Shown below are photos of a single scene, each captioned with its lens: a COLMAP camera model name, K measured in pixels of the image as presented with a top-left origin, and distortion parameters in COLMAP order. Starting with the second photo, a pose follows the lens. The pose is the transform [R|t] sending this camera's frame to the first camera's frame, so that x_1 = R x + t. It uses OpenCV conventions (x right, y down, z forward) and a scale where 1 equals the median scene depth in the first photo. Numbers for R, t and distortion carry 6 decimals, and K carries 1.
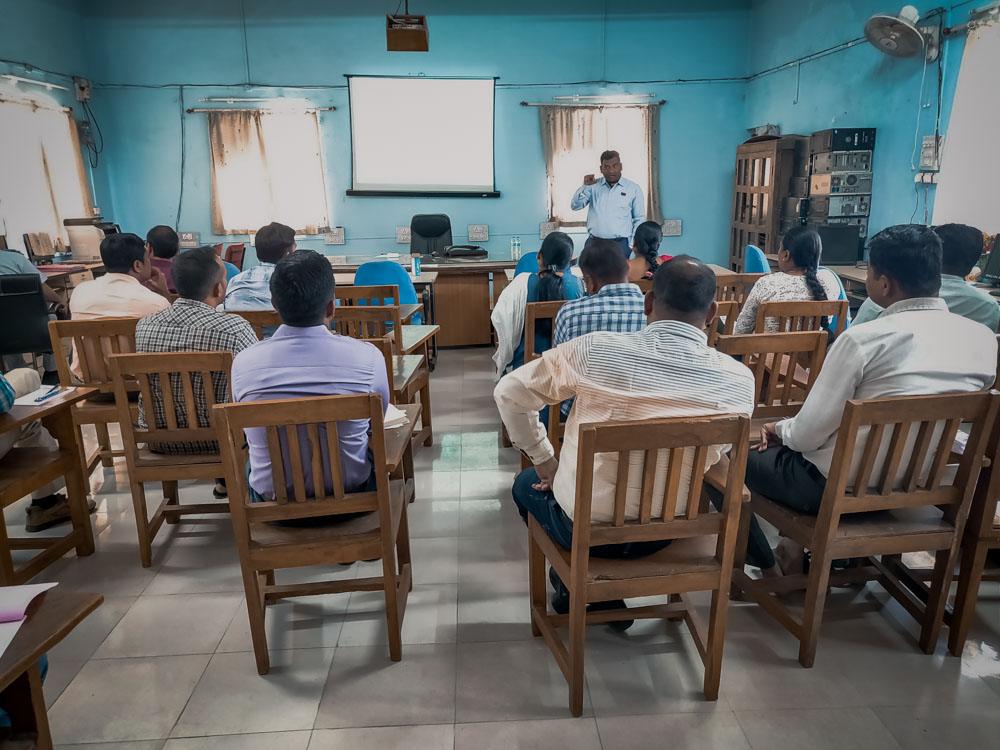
lens RADIAL K [[764.5, 0, 496.0], [0, 764.5, 375.3], [0, 0, 1]] dist [-0.000102, 0.041858]
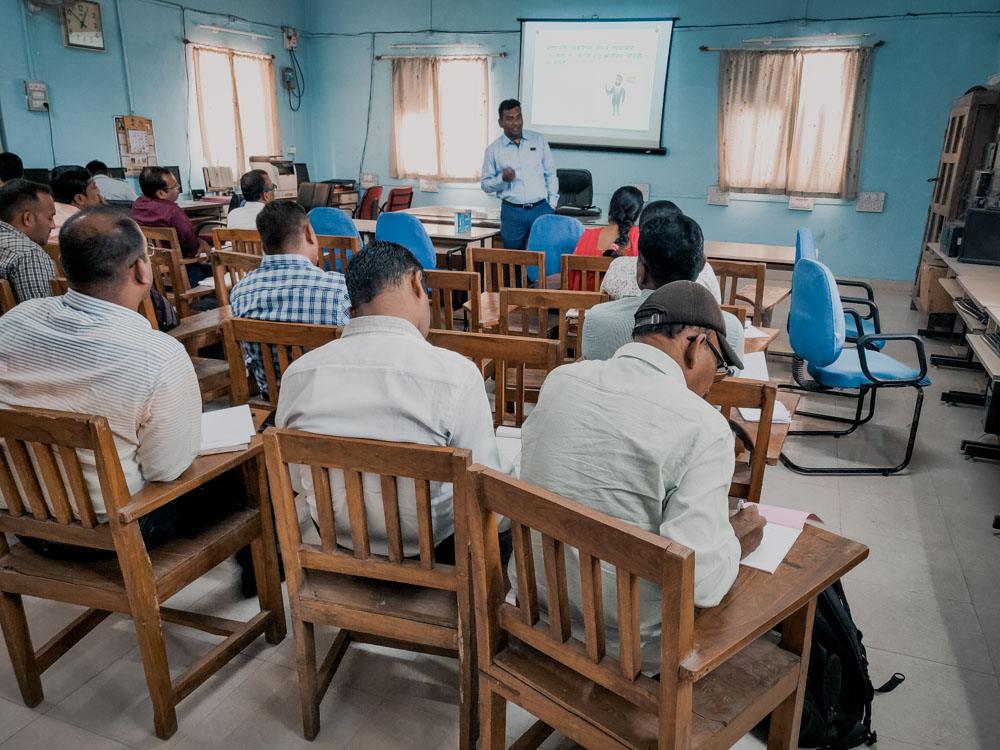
lens RADIAL K [[764.5, 0, 500.7], [0, 764.5, 373.7], [0, 0, 1]] dist [-0.000102, 0.041858]
pose [[0.909073, 0.158534, -0.385297, 0.277897], [-0.136265, 0.987051, 0.084628, -0.035284], [0.393724, -0.024431, 0.918904, 0.111131]]
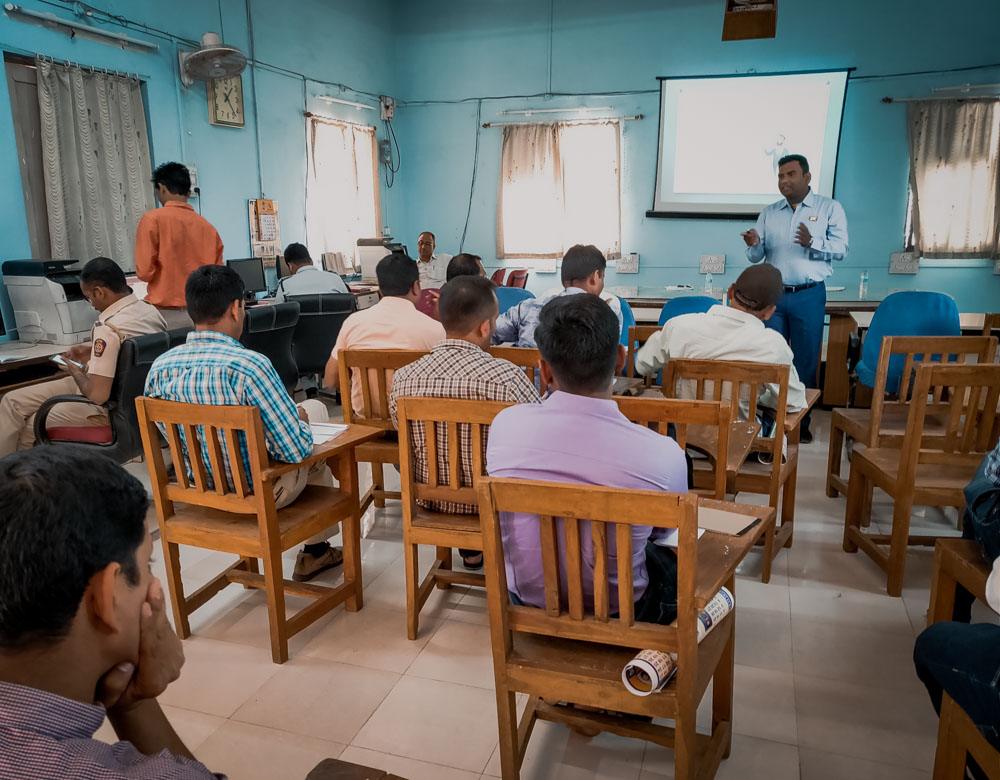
lens RADIAL K [[835.3, 0, 451.5], [0, 835.3, 414.9], [0, 0, 1]] dist [-0.003273, 0.040381]
pose [[0.925310, 0.094152, -0.367337, -0.036891], [-0.093466, 0.995428, 0.019700, -0.011582], [0.367512, 0.016105, 0.929879, 0.051669]]
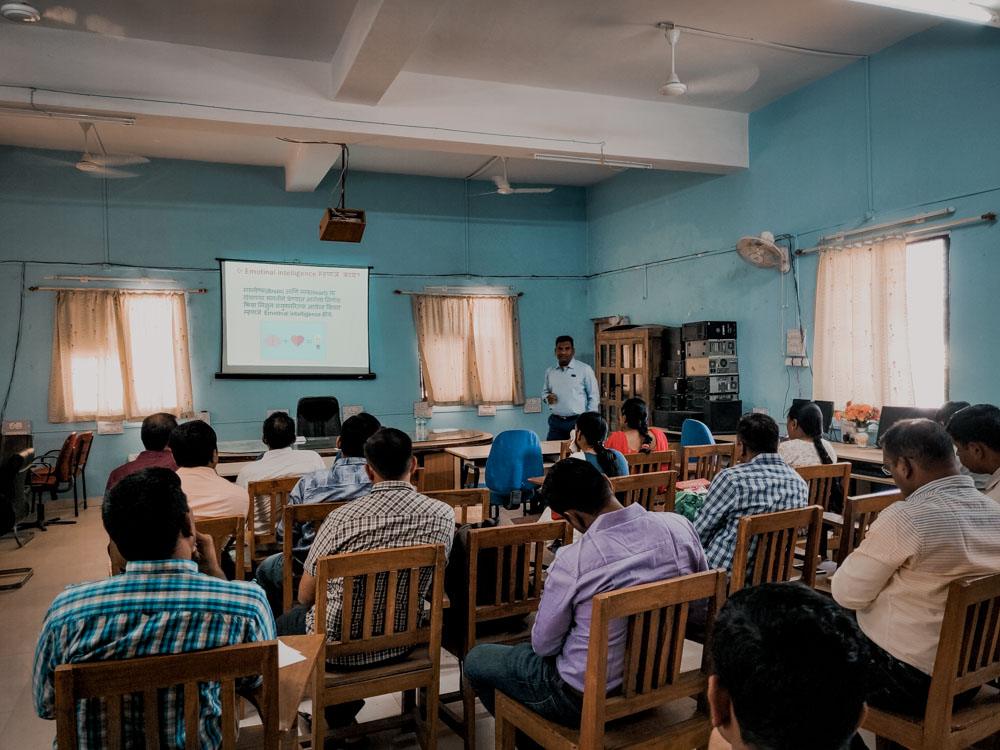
lens RADIAL K [[764.5, 0, 494.9], [0, 764.5, 378.1], [0, 0, 1]] dist [-0.000102, 0.041858]
pose [[0.946388, -0.006818, 0.322961, -0.218823], [0.079812, 0.973717, -0.213319, -0.008032], [-0.313019, 0.227659, 0.922058, 0.026768]]
